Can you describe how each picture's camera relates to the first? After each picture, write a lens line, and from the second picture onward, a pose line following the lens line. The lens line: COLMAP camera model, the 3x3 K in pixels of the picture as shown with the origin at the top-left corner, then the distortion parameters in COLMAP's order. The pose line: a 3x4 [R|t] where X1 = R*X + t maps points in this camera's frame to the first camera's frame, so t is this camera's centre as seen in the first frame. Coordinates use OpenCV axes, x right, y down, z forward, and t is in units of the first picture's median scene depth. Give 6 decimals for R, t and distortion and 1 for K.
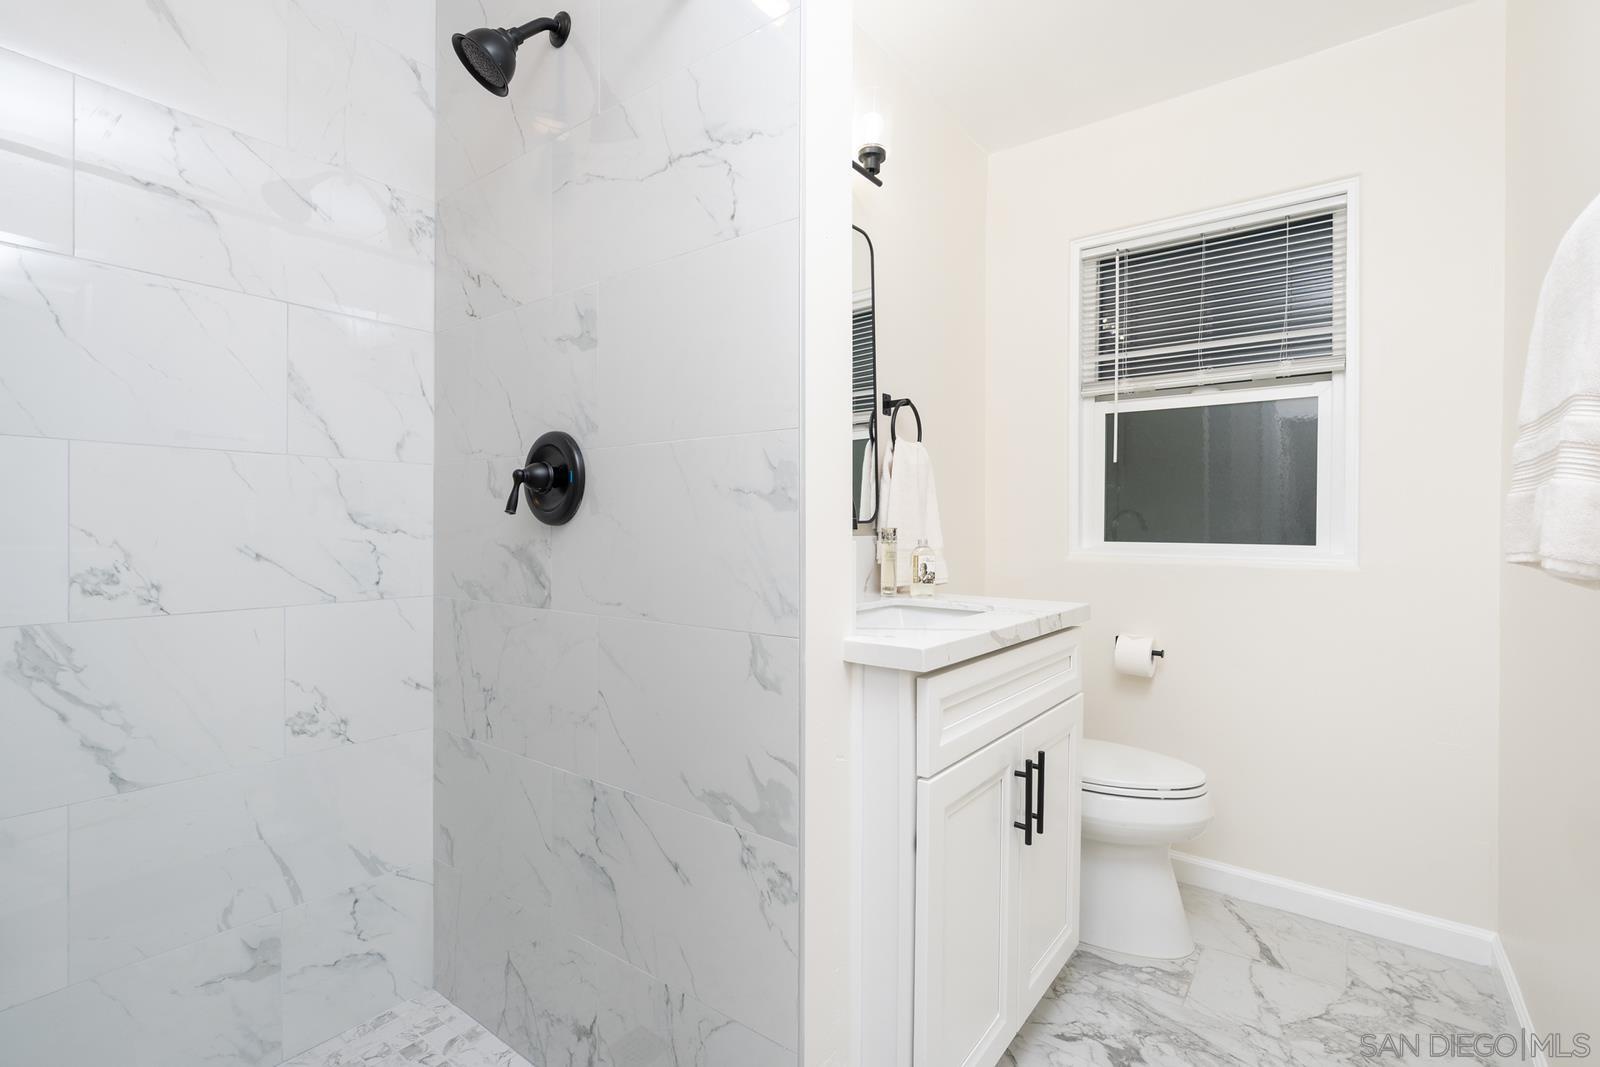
lens RADIAL K [[741.8, 0, 809.4], [0, 741.8, 527.8], [0, 0, 1]] dist [0.000775, -0.001096]
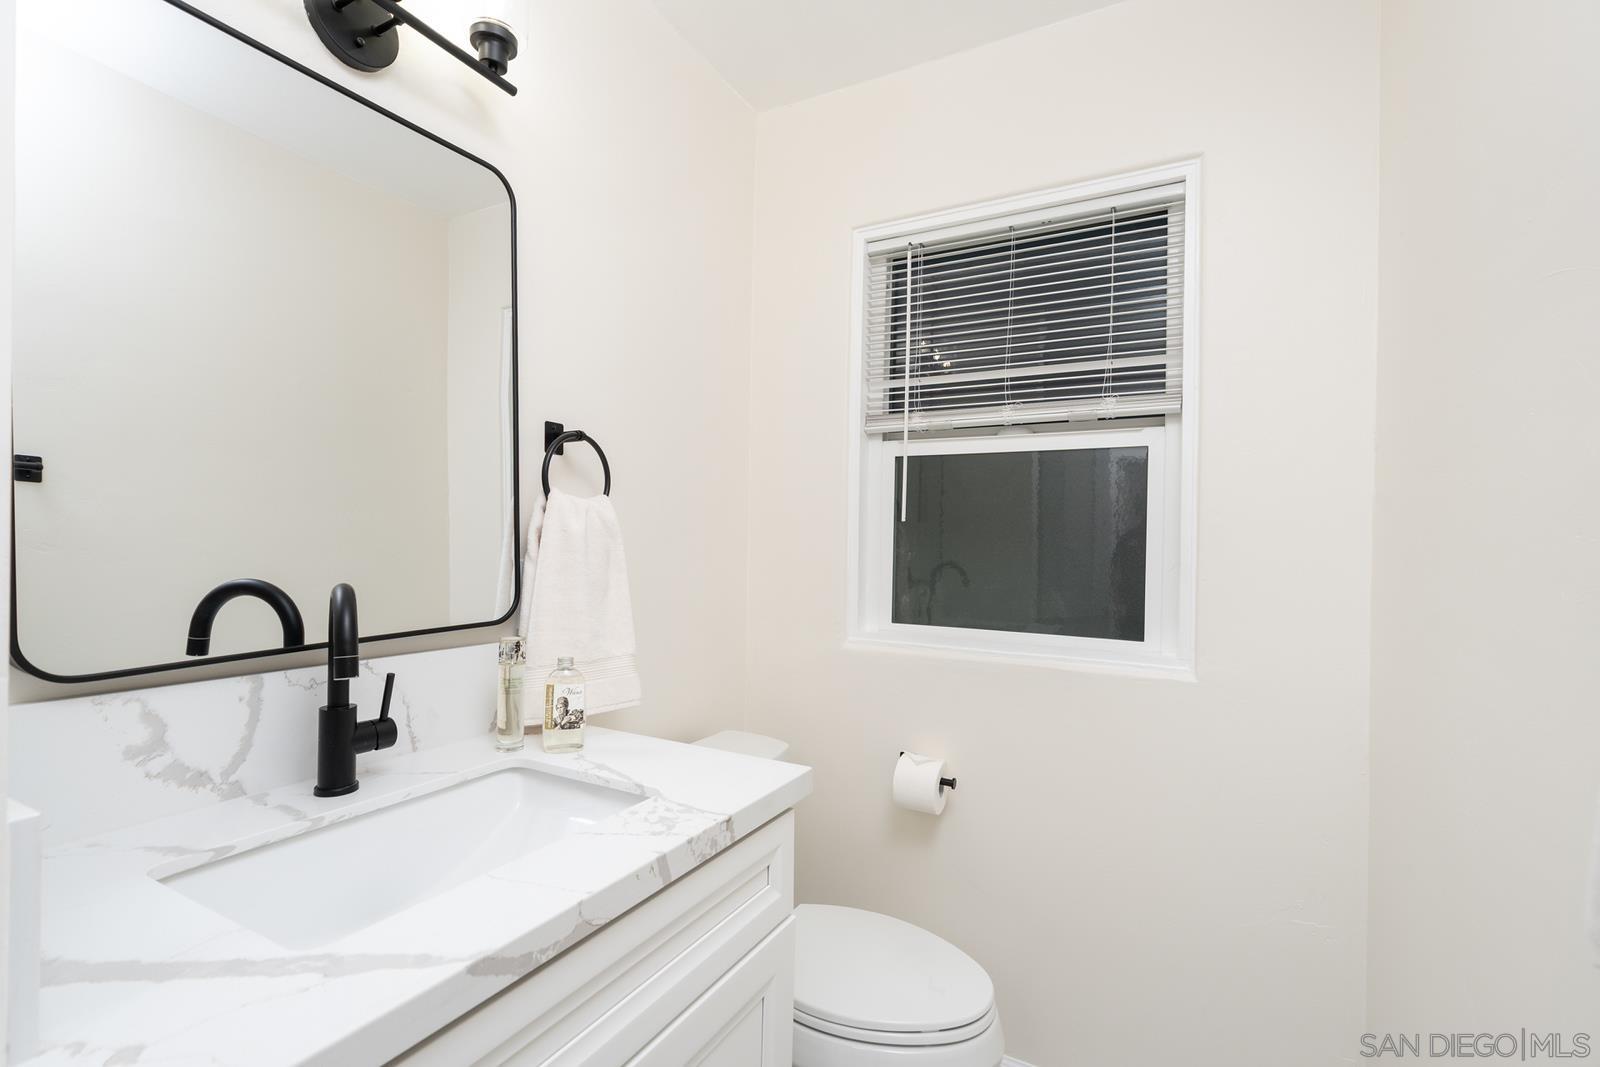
lens RADIAL K [[741.8, 0, 790.5], [0, 741.8, 539.9], [0, 0, 1]] dist [0.000775, -0.001096]
pose [[0.989047, 0.014599, 0.146878, 0.194119], [-0.013188, 0.999857, -0.010575, -0.062290], [-0.147011, 0.008522, 0.989098, 0.275828]]
